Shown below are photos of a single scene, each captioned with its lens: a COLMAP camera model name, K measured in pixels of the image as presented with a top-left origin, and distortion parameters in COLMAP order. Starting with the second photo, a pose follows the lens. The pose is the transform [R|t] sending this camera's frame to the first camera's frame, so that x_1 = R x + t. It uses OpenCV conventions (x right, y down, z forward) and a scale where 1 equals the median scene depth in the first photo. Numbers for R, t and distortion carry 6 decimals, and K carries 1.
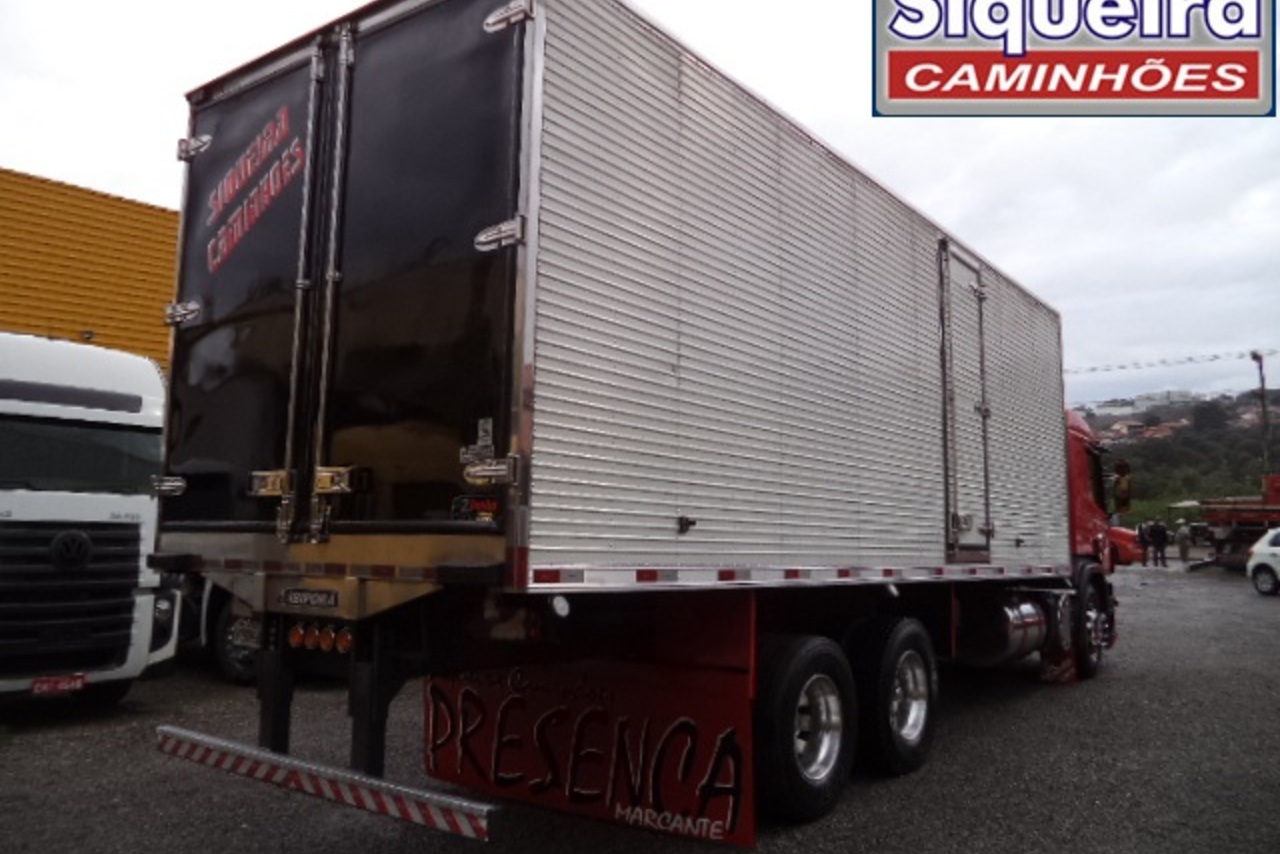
lens RADIAL K [[1023.7, 0, 635.0], [0, 1023.7, 429.8], [0, 0, 1]] dist [-0.043119, 0.001549]
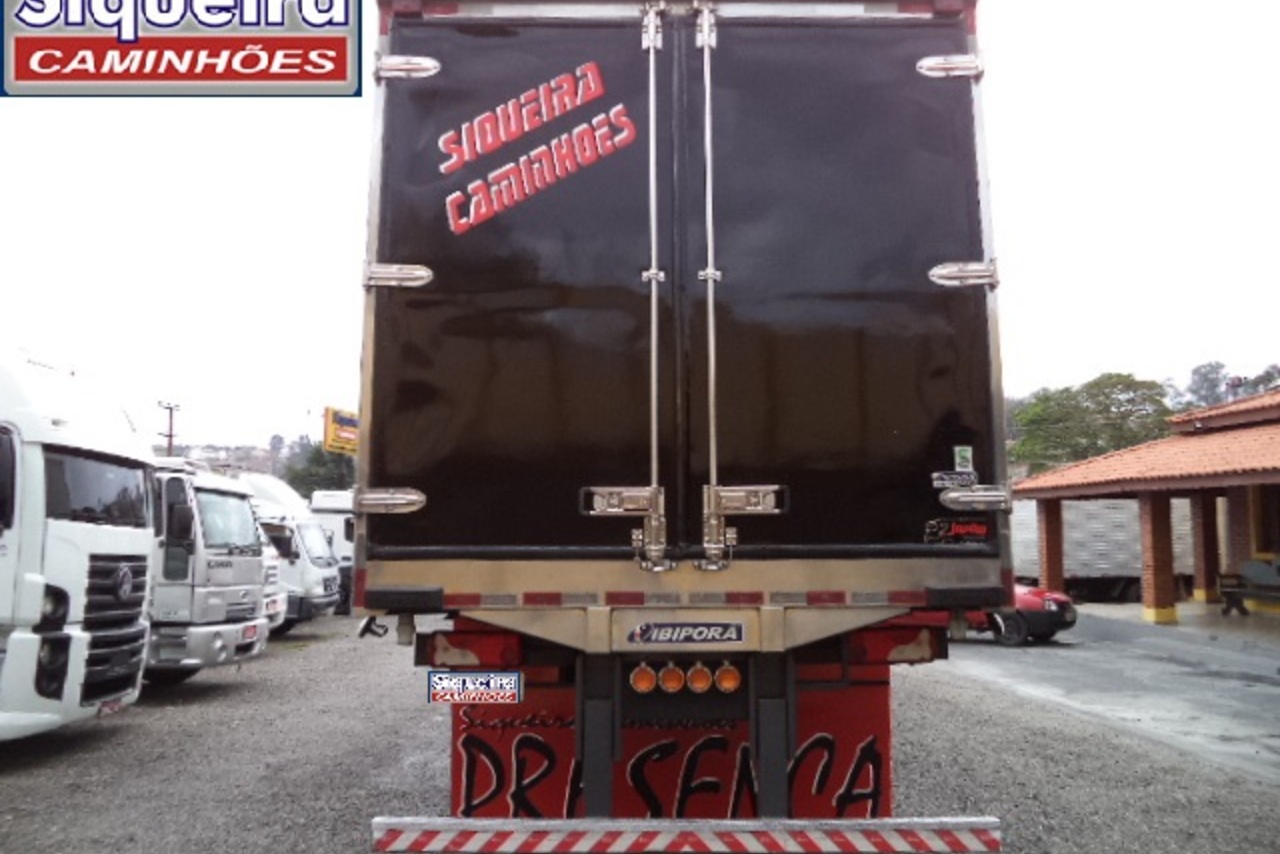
lens RADIAL K [[1023.7, 0, 635.0], [0, 1023.7, 429.8], [0, 0, 1]] dist [-0.043119, 0.001549]
pose [[0.798476, 0.071249, 0.597795, -0.900967], [-0.053175, 0.997438, -0.047854, 0.034749], [-0.599673, 0.006422, 0.800219, 0.319699]]
